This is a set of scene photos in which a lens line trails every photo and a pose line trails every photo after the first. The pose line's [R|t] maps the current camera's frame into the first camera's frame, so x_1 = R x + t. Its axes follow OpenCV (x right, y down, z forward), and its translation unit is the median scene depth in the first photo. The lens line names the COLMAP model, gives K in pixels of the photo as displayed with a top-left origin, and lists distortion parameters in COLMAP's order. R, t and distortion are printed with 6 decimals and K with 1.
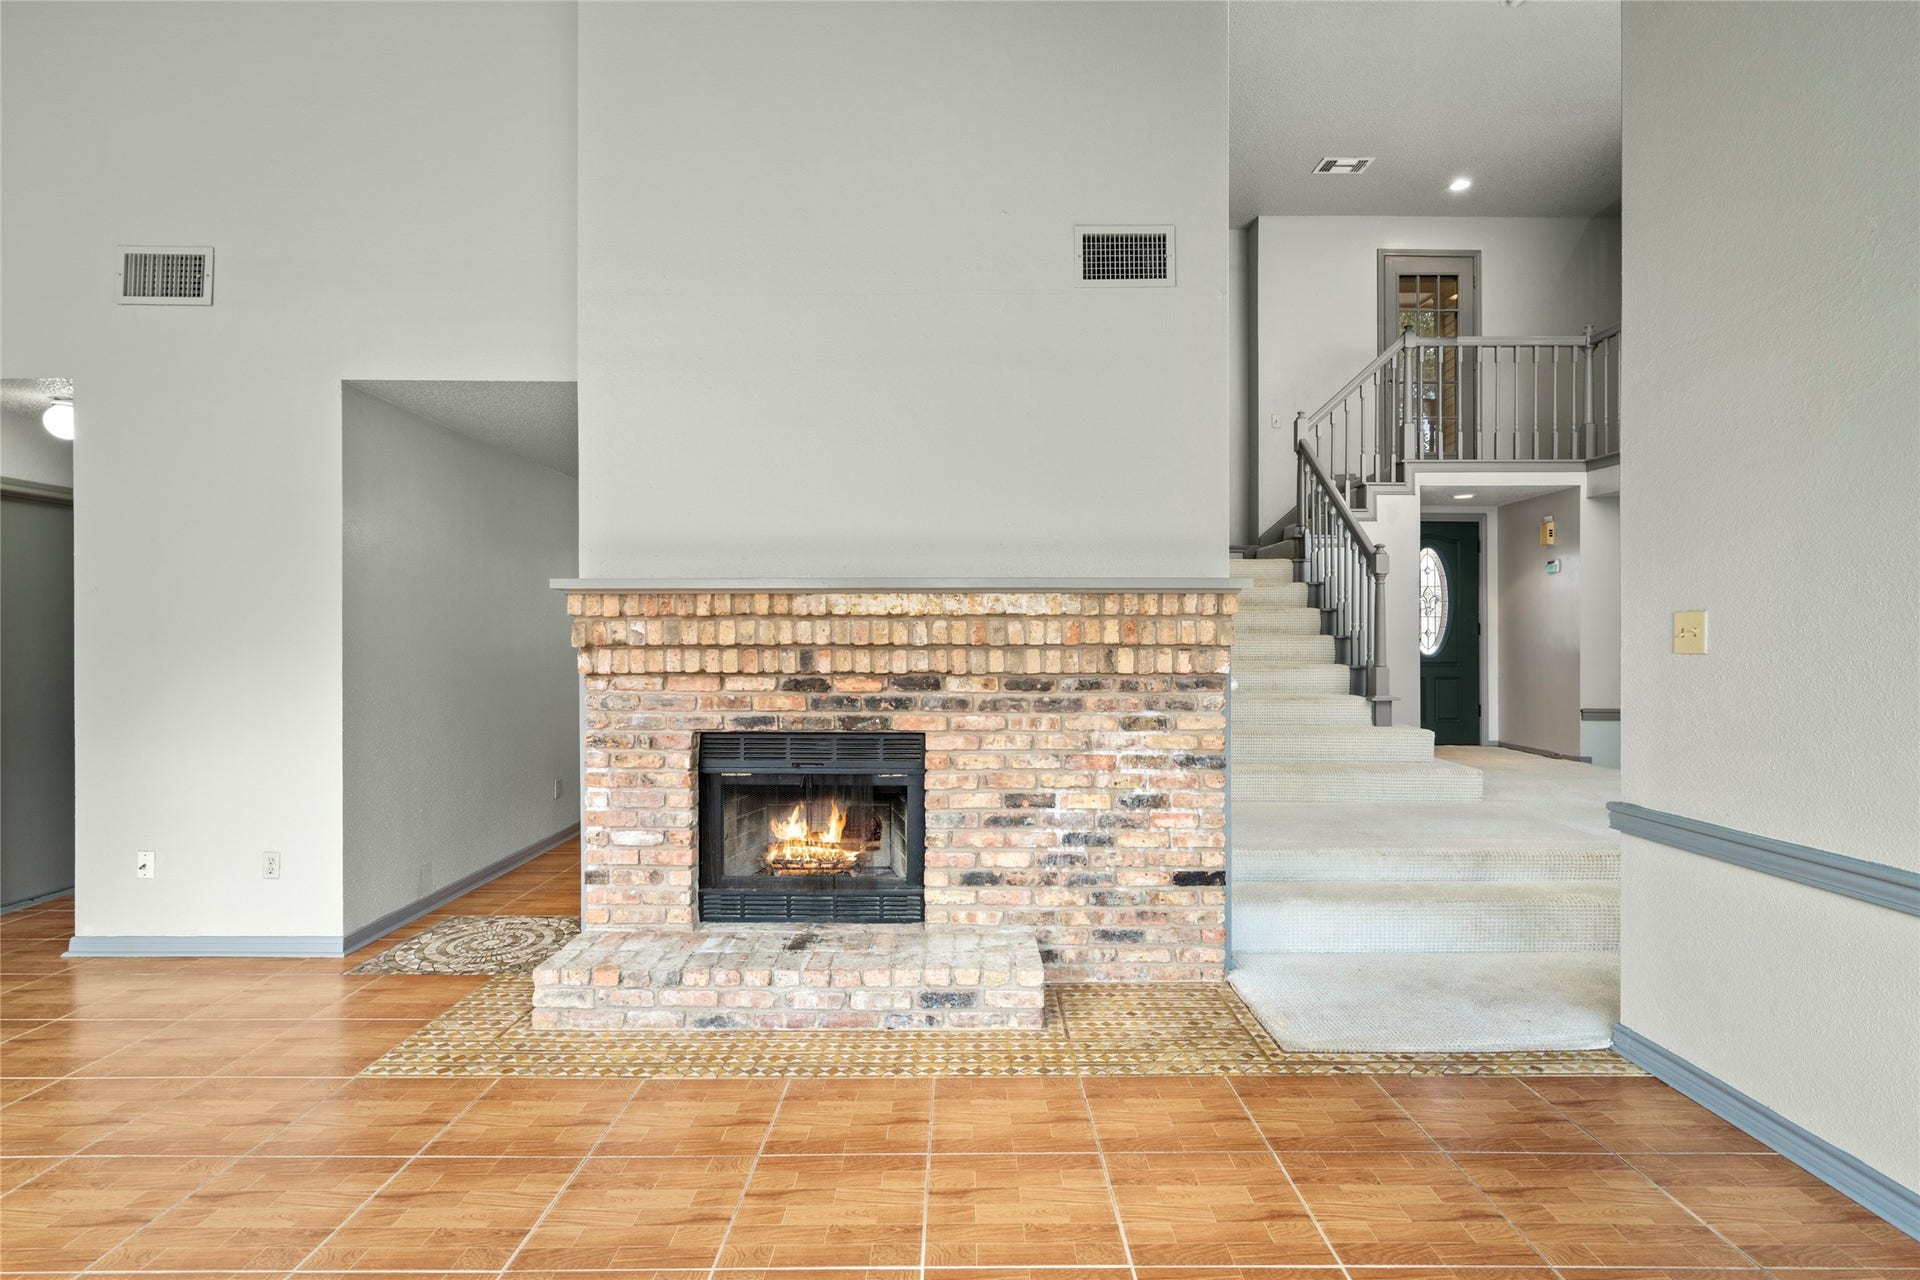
lens RADIAL K [[945.8, 0, 955.6], [0, 945.8, 637.2], [0, 0, 1]] dist [0.000661, 0.003574]
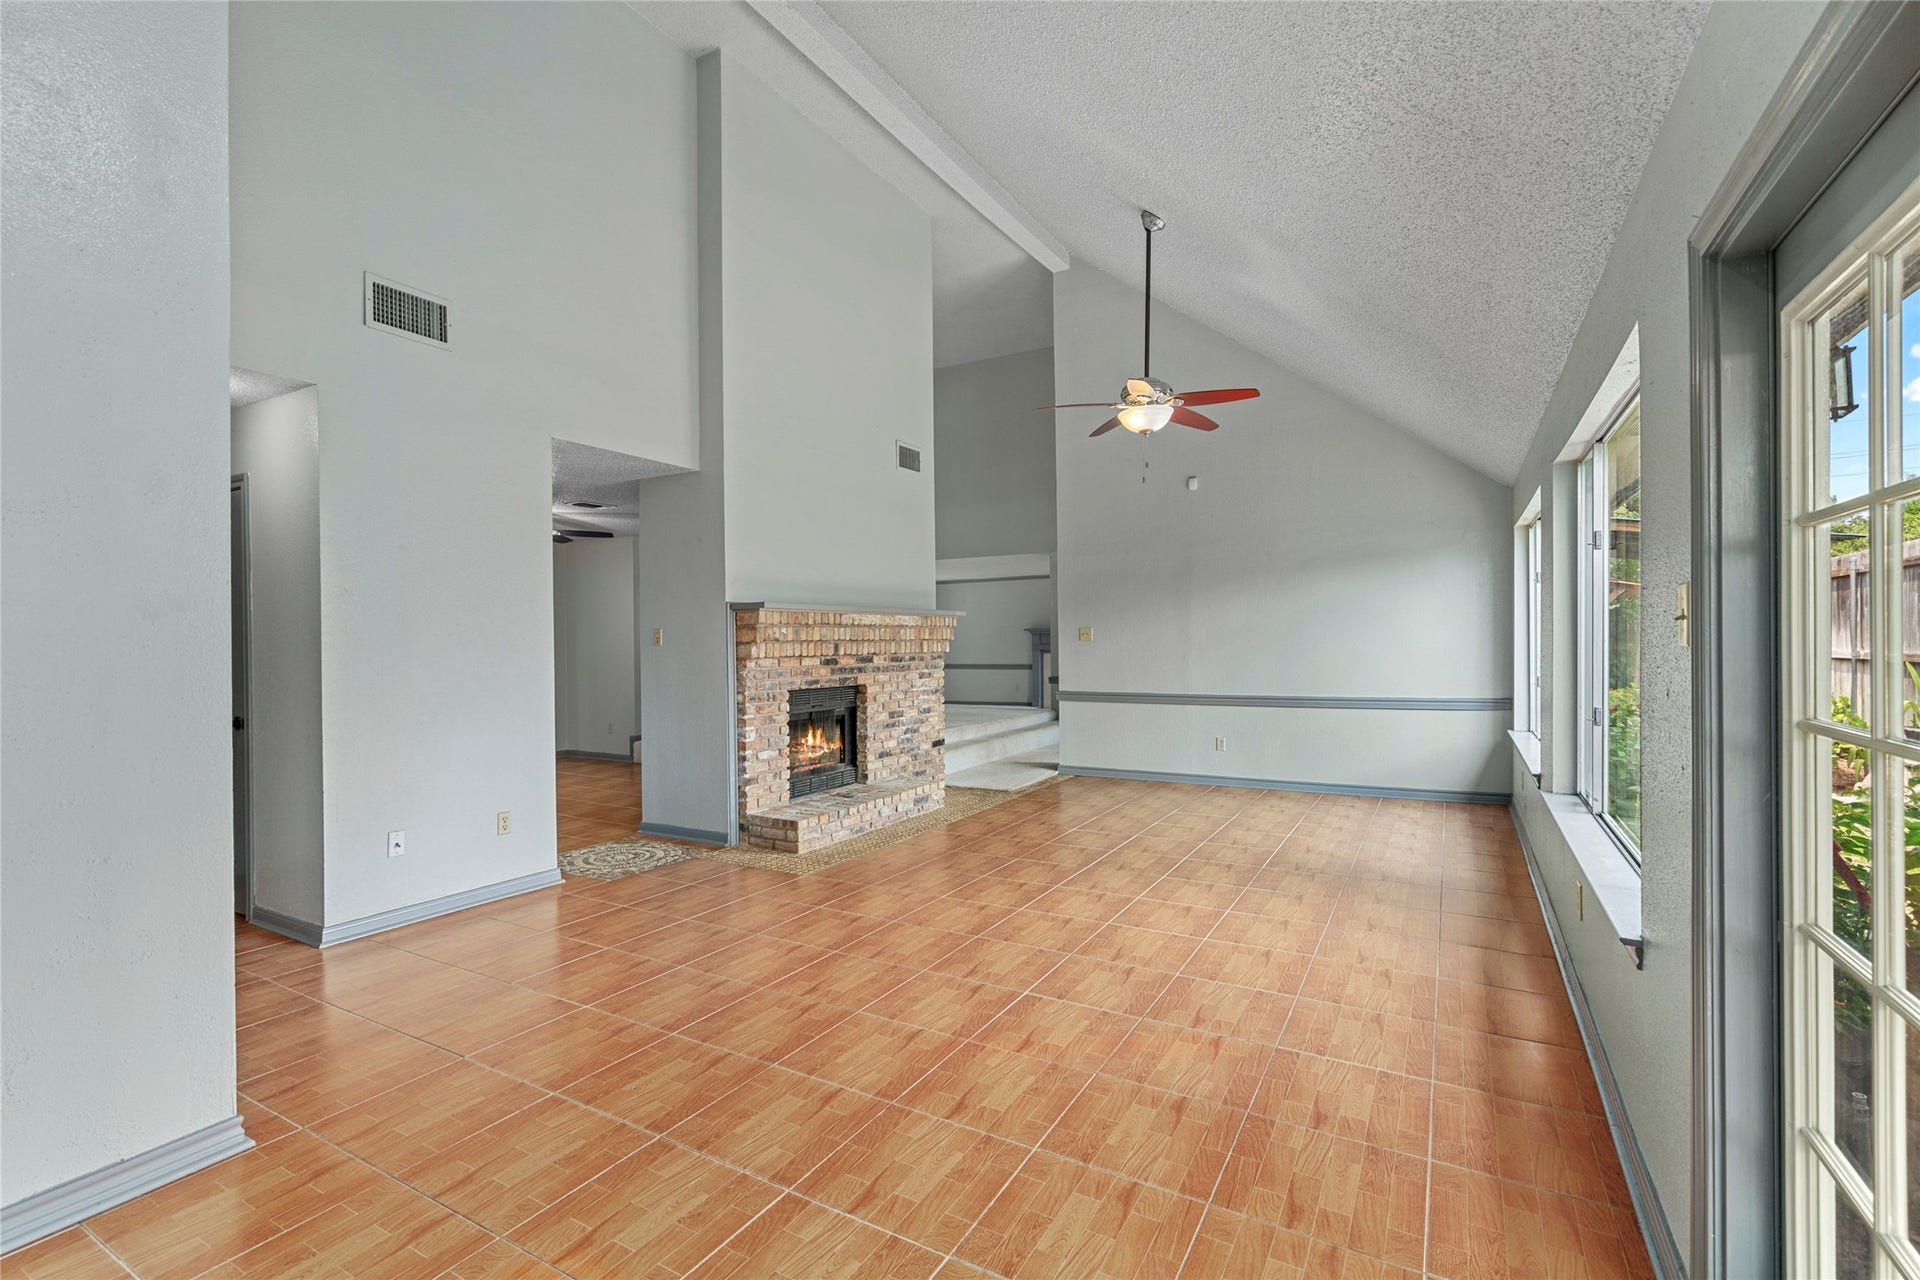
lens RADIAL K [[878.9, 0, 952.2], [0, 878.9, 630.4], [0, 0, 1]] dist [-0.003032, 0.001643]
pose [[0.493857, 0.006204, 0.869521, -1.553796], [0.005216, 0.999935, -0.010097, 0.007434], [-0.869527, 0.009522, 0.493793, -0.068642]]
